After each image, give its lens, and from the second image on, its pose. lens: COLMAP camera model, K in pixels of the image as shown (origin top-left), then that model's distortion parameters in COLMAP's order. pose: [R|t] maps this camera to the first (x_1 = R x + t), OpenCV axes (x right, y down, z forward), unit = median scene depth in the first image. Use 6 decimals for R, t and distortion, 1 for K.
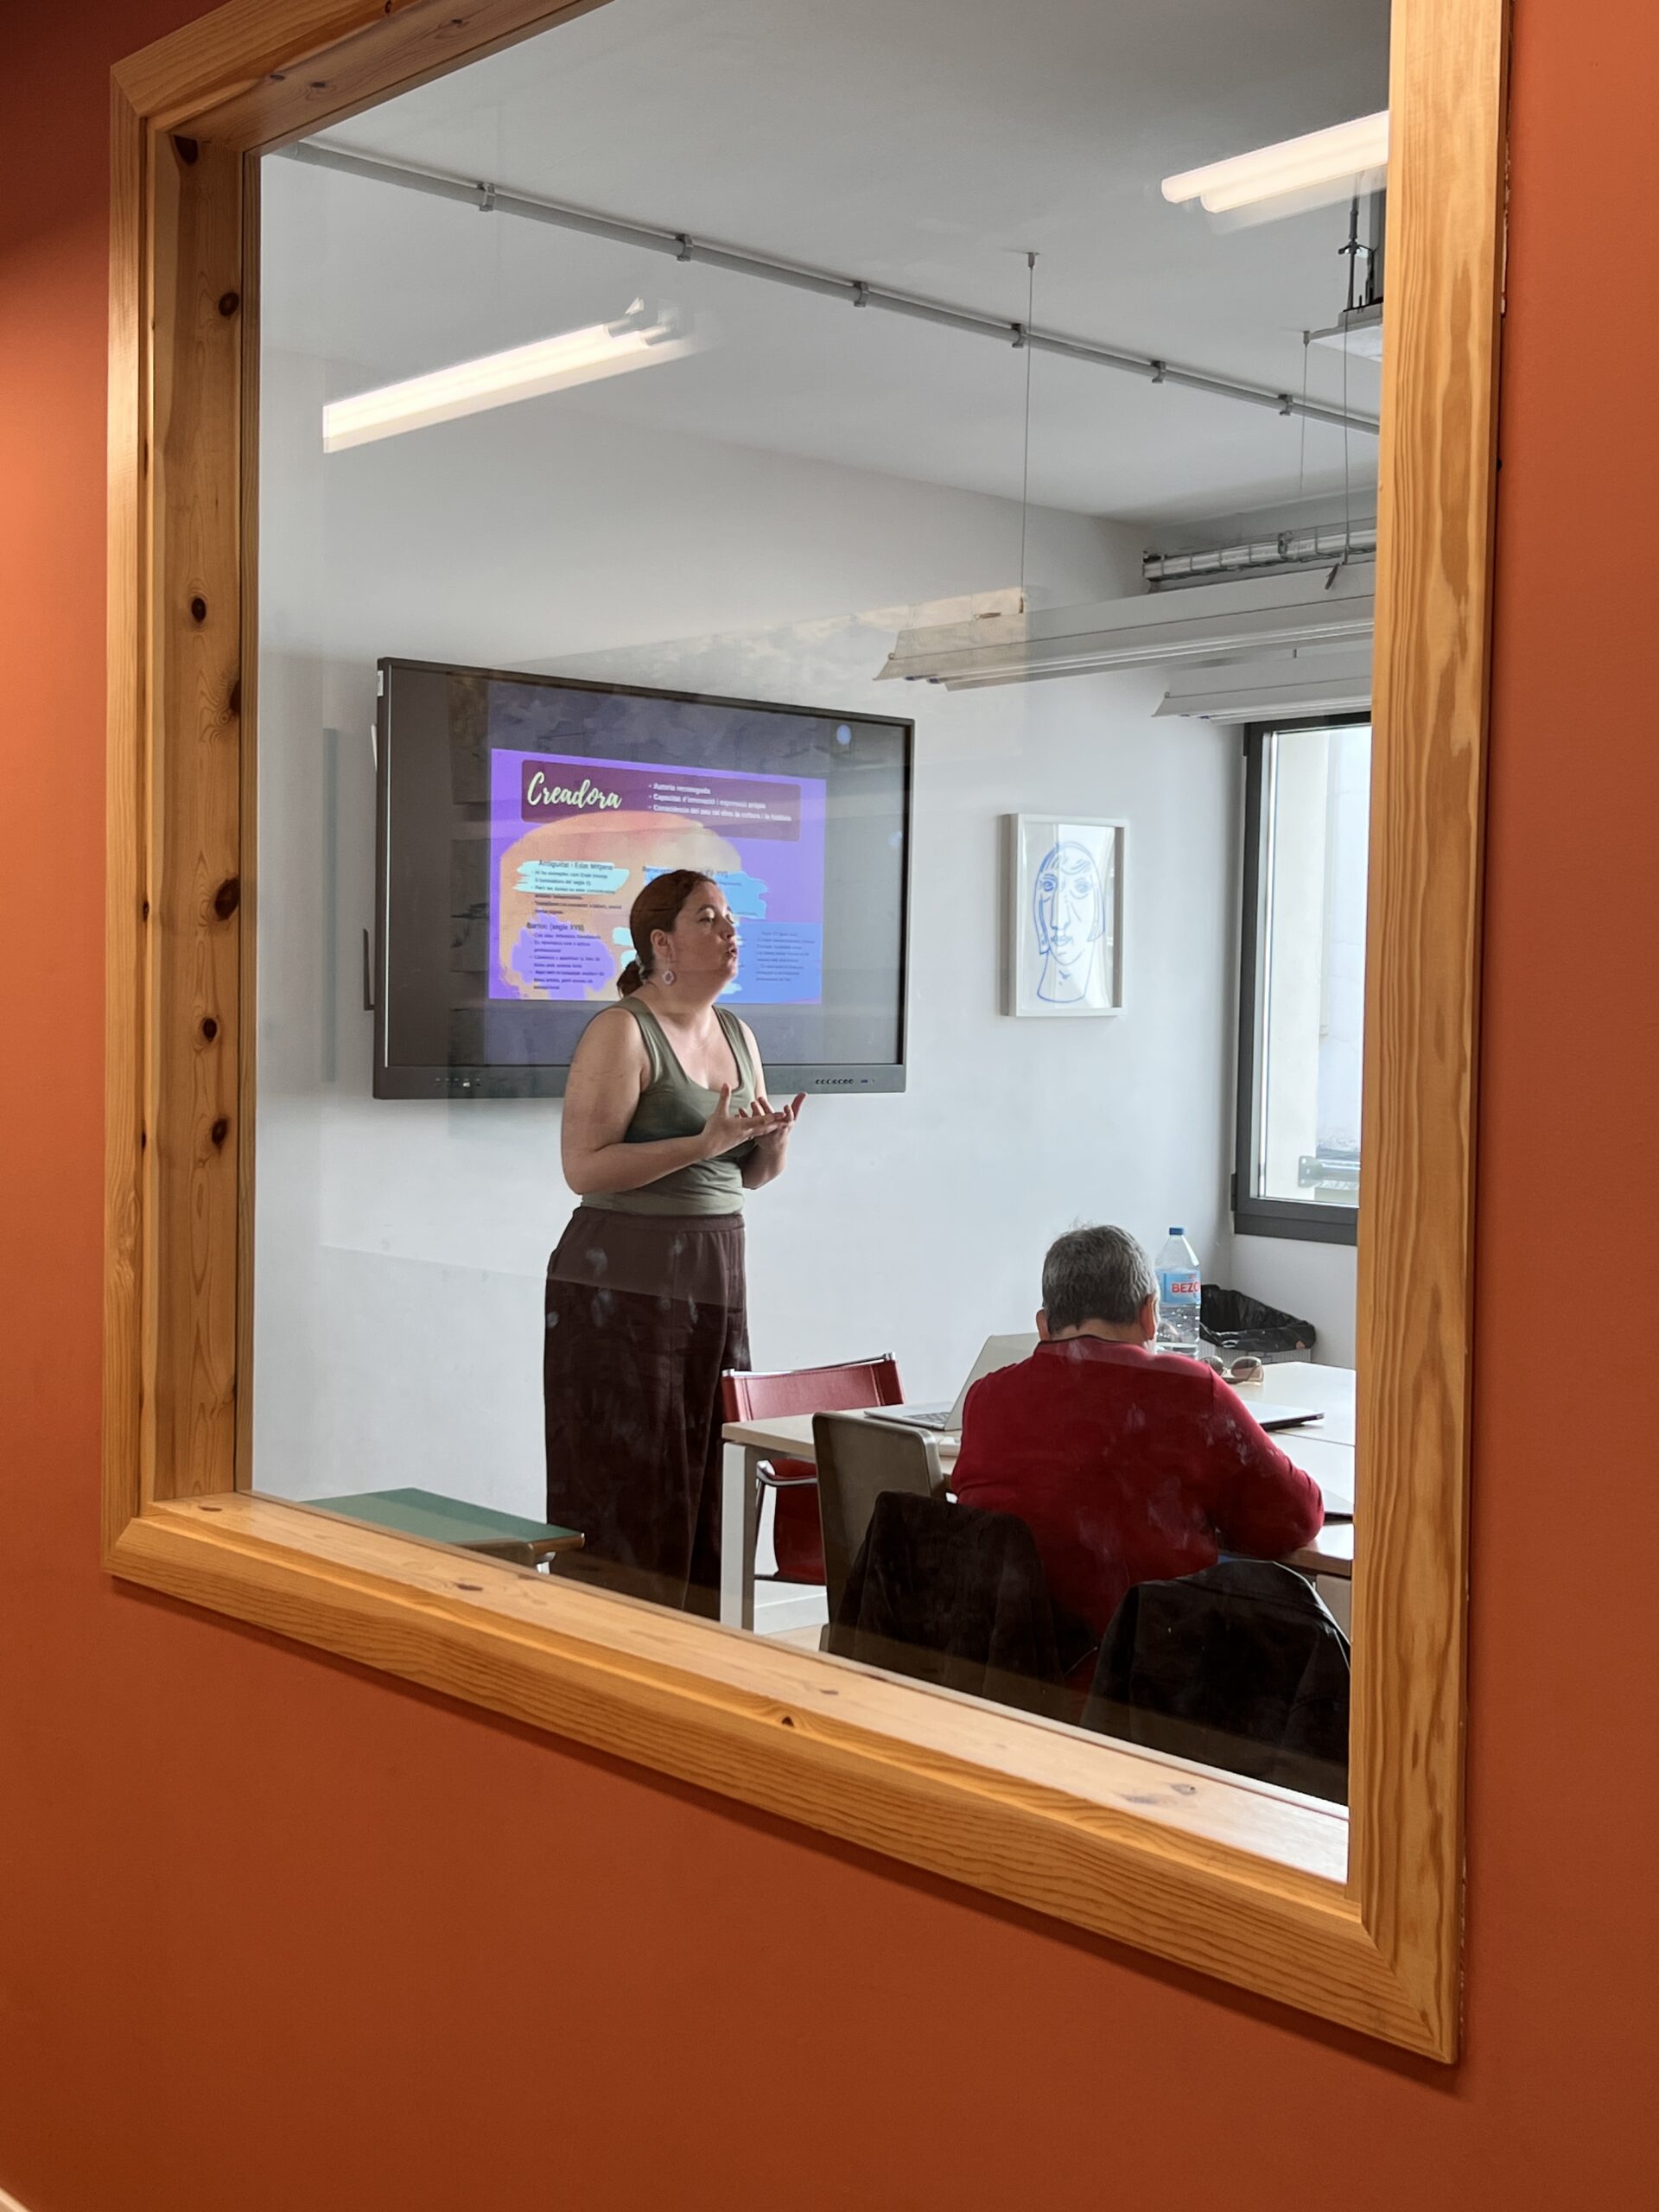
lens RADIAL K [[2652.5, 0, 835.8], [0, 2652.5, 1107.0], [0, 0, 1]] dist [0.047263, 0.000000]
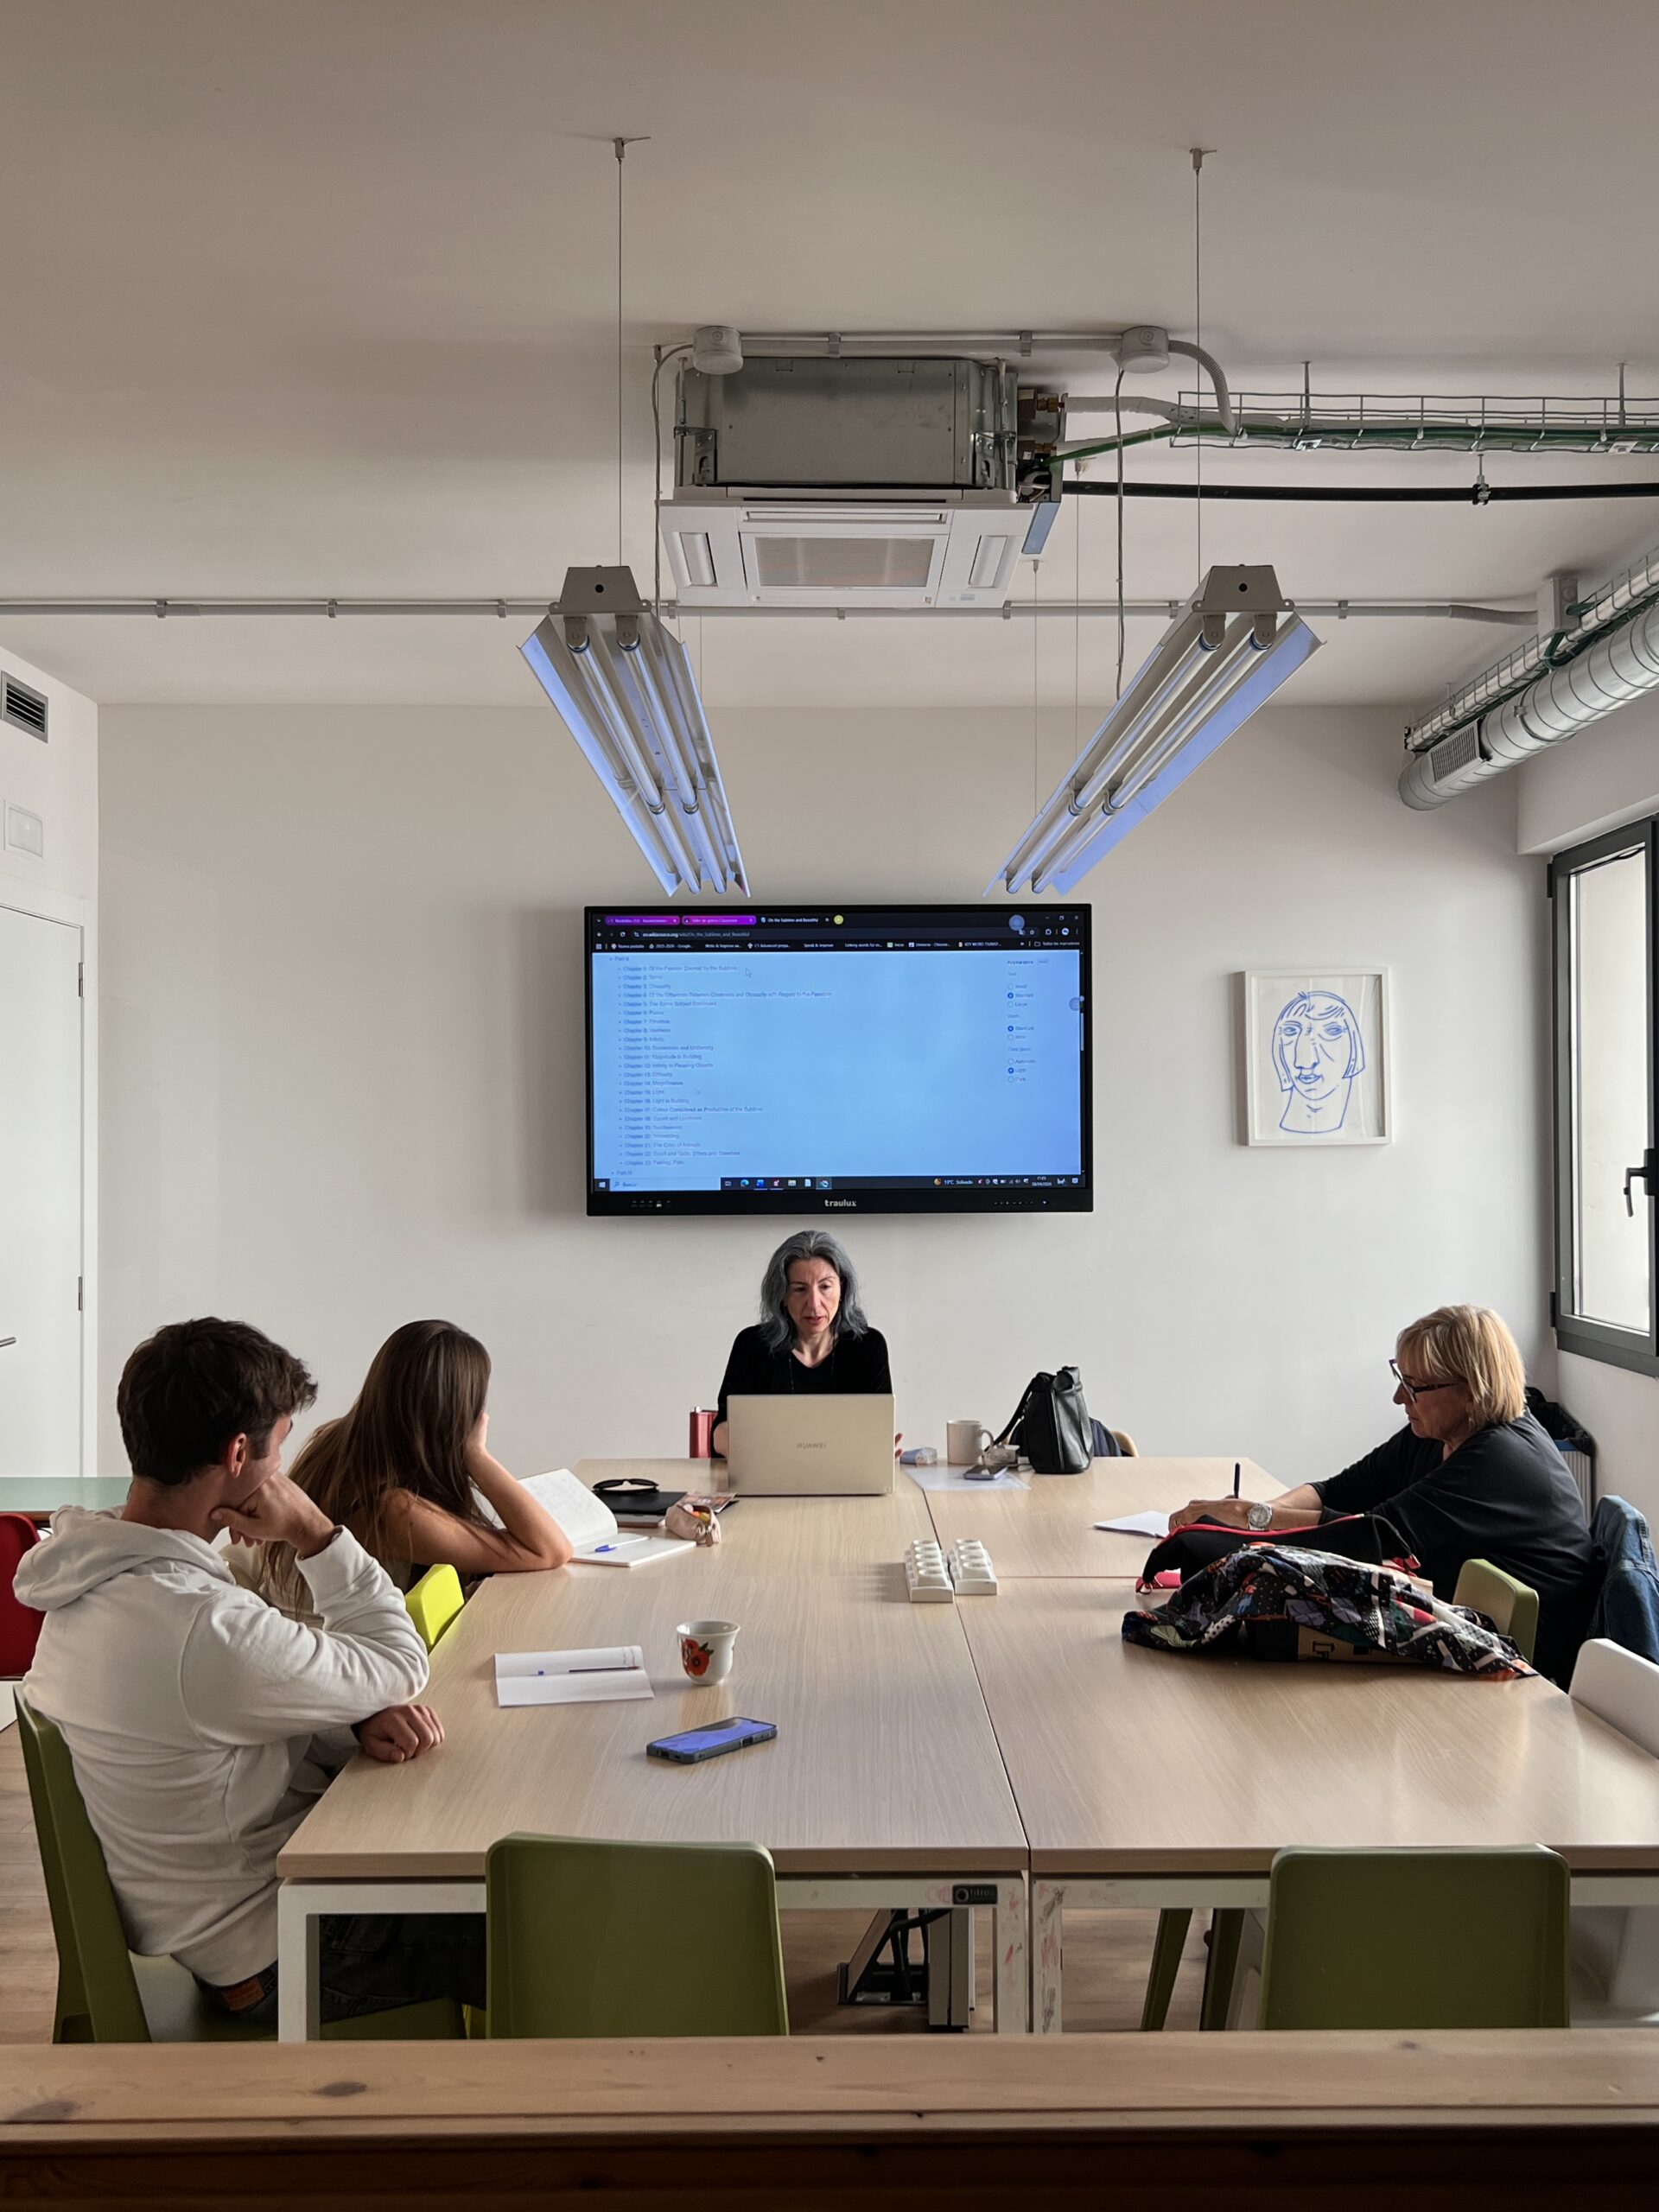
lens RADIAL K [[2131.4, 0, 825.9], [0, 2131.4, 1116.3], [0, 0, 1]] dist [0.032750, 0.000000]
pose [[0.746934, -0.033001, -0.664078, 0.662386], [-0.006258, 0.998374, -0.056653, 0.007236], [0.664868, 0.046471, 0.745514, 0.233276]]
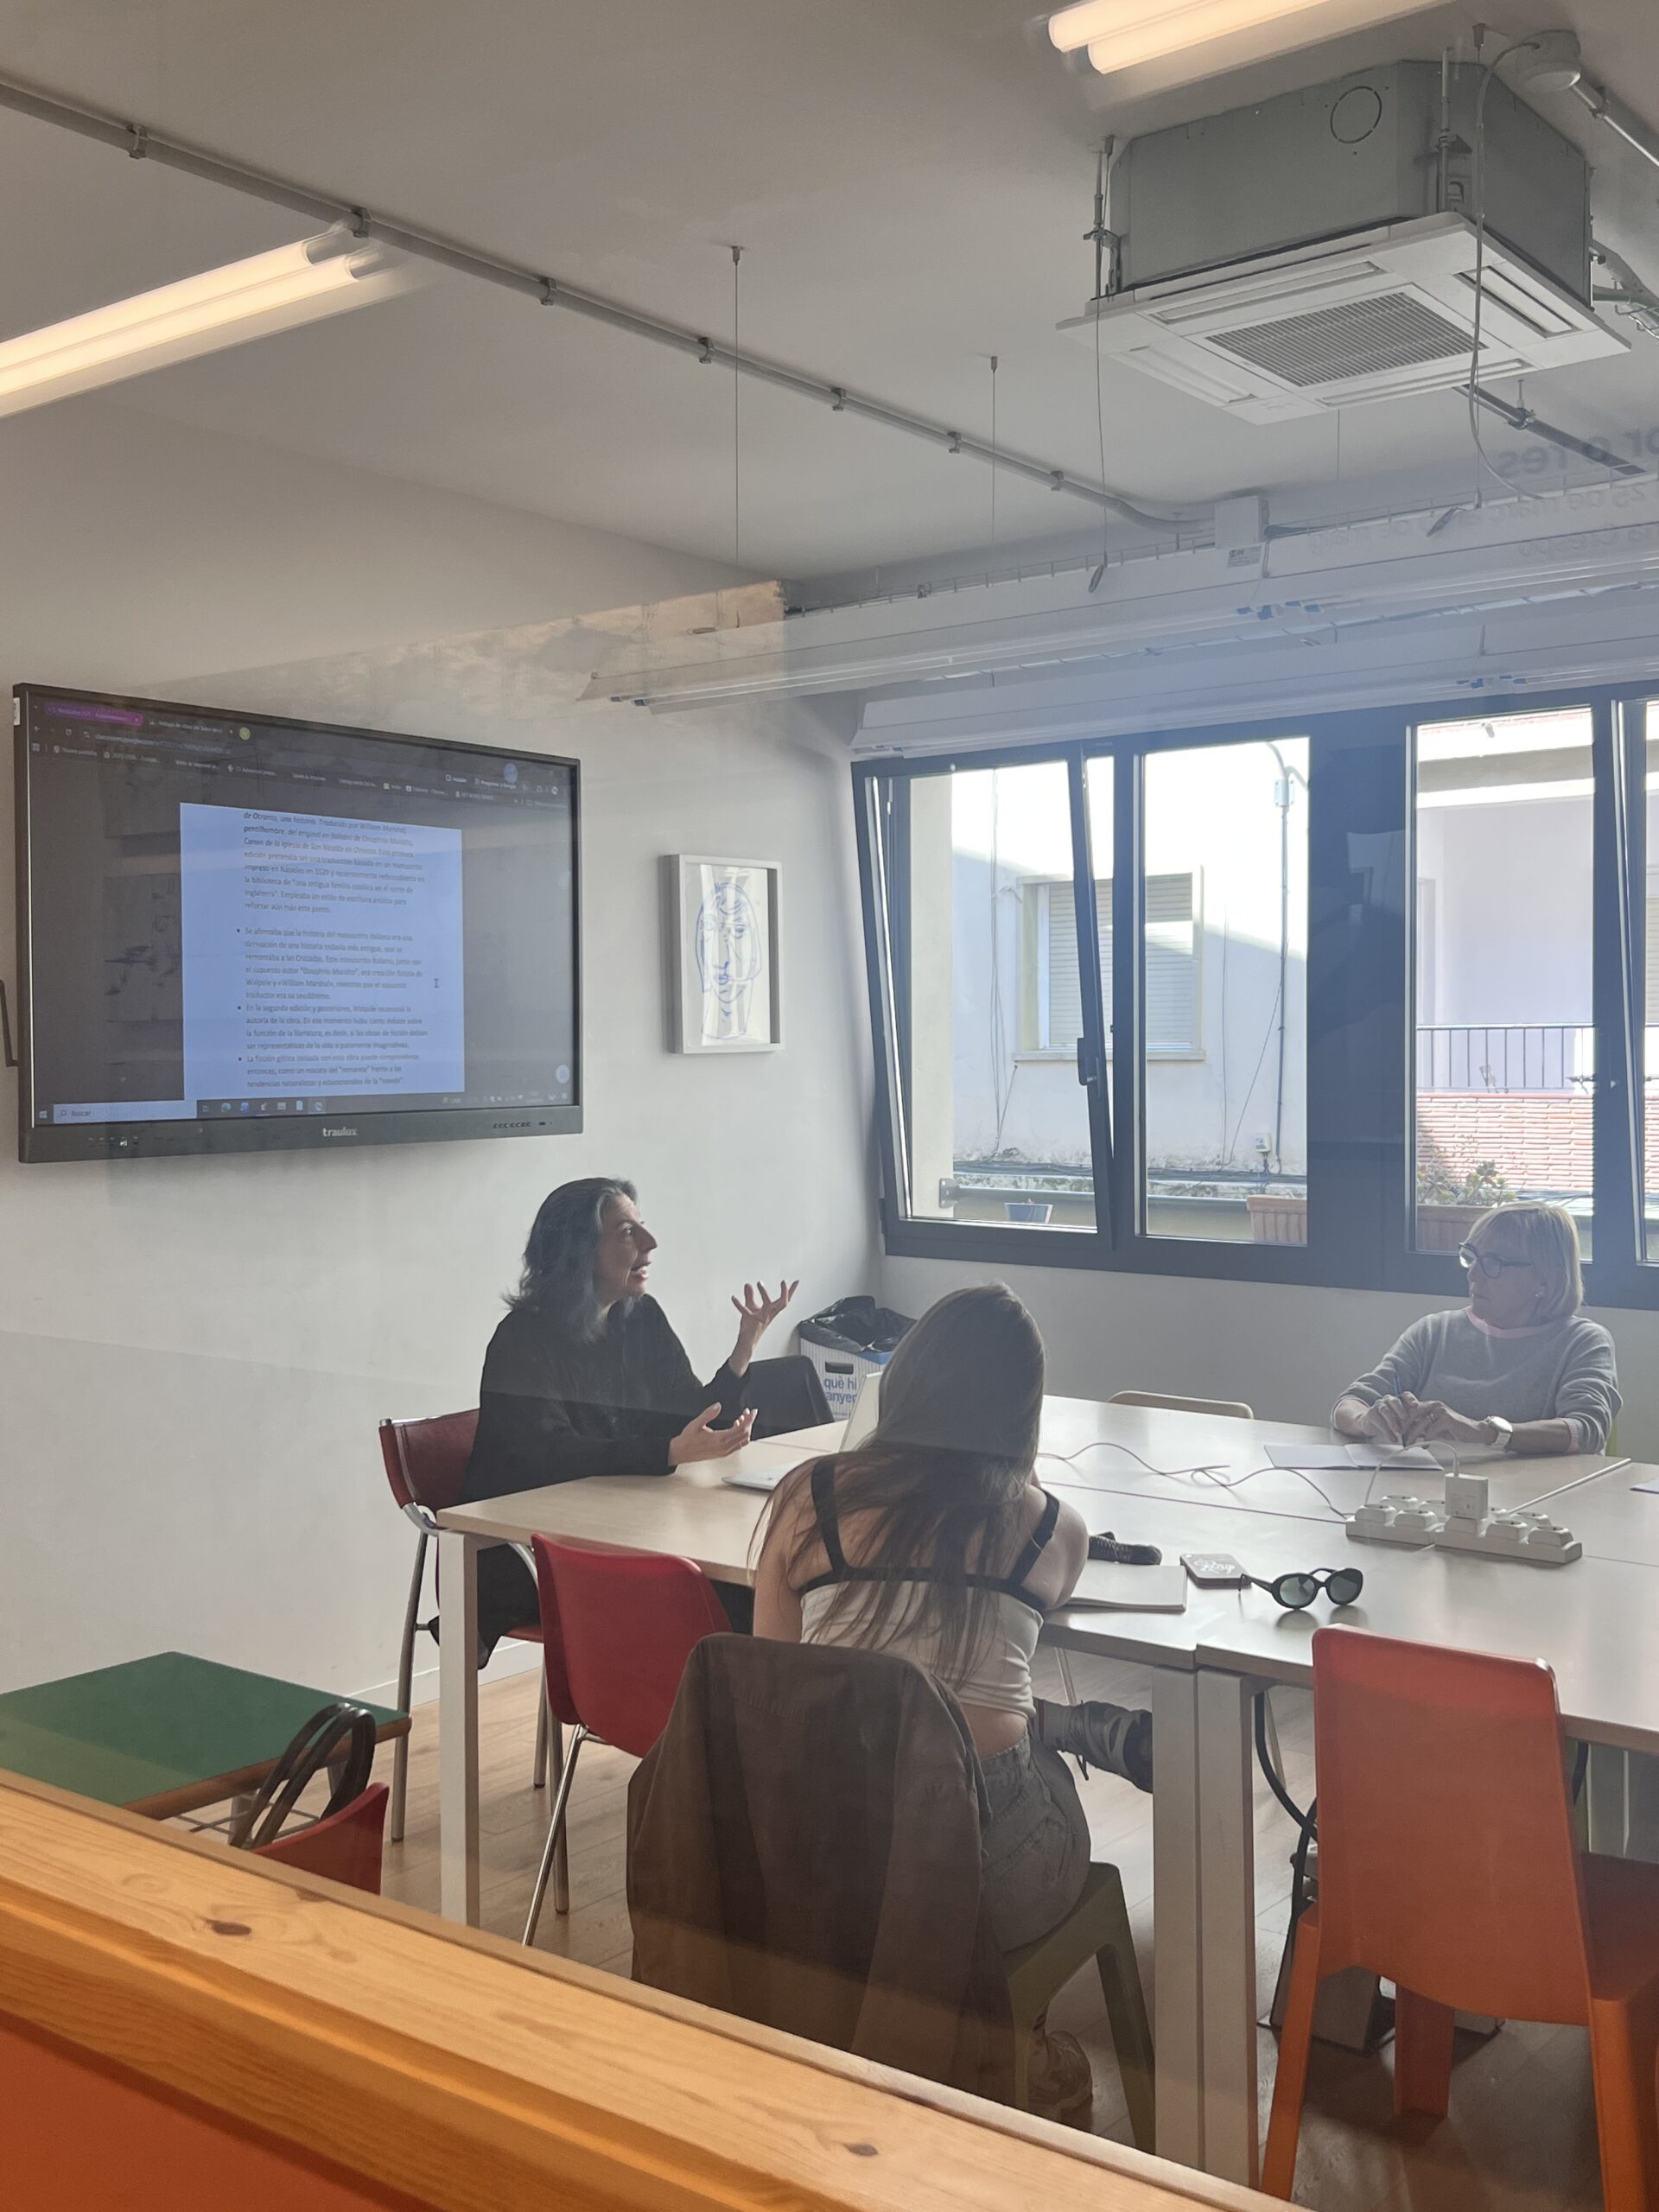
lens RADIAL K [[2200.6, 0, 824.3], [0, 2200.6, 1095.4], [0, 0, 1]] dist [0.018077, 0.000000]
pose [[0.982357, -0.029253, 0.184713, -0.042256], [0.031487, 0.999462, -0.009173, -0.010937], [-0.184345, 0.014827, 0.982750, 0.201265]]
